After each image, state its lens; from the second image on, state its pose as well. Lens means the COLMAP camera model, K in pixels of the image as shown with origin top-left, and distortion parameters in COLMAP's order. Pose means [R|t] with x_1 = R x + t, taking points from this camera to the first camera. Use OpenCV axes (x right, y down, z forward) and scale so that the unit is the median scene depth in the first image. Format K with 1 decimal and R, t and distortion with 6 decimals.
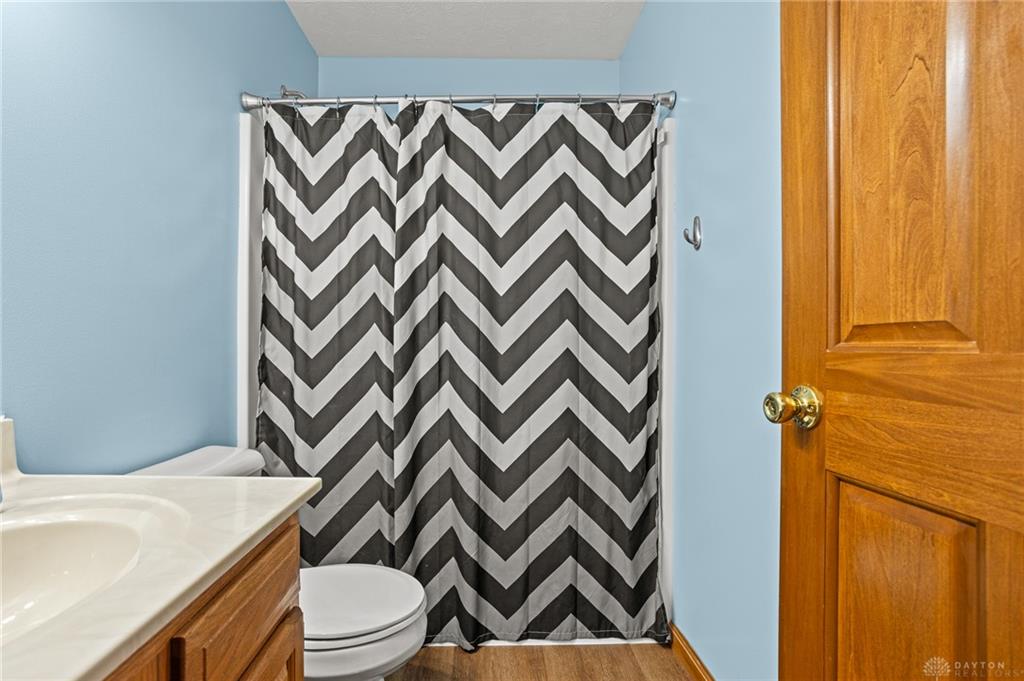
lens RADIAL K [[514.8, 0, 511.0], [0, 514.8, 343.3], [0, 0, 1]] dist [-0.001533, 0.001861]
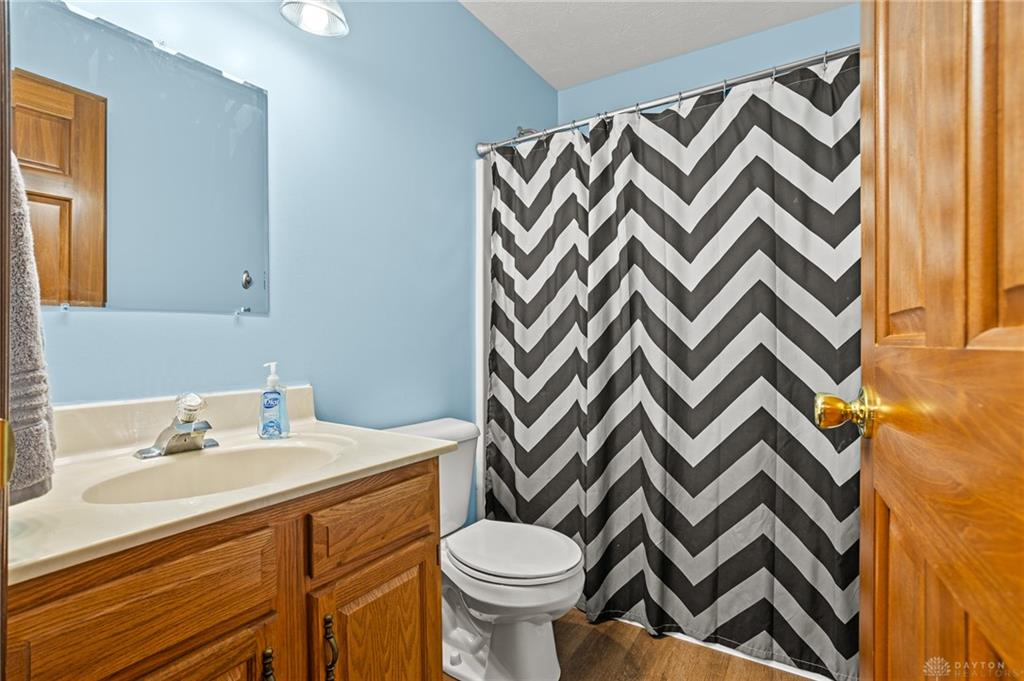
lens RADIAL K [[500.5, 0, 511.4], [0, 500.5, 338.8], [0, 0, 1]] dist [0.013071, 0.007388]
pose [[0.850319, -0.006594, -0.526227, 0.202341], [0.005383, 0.999978, -0.003831, 0.002219], [0.526241, 0.000425, 0.850335, -0.011840]]
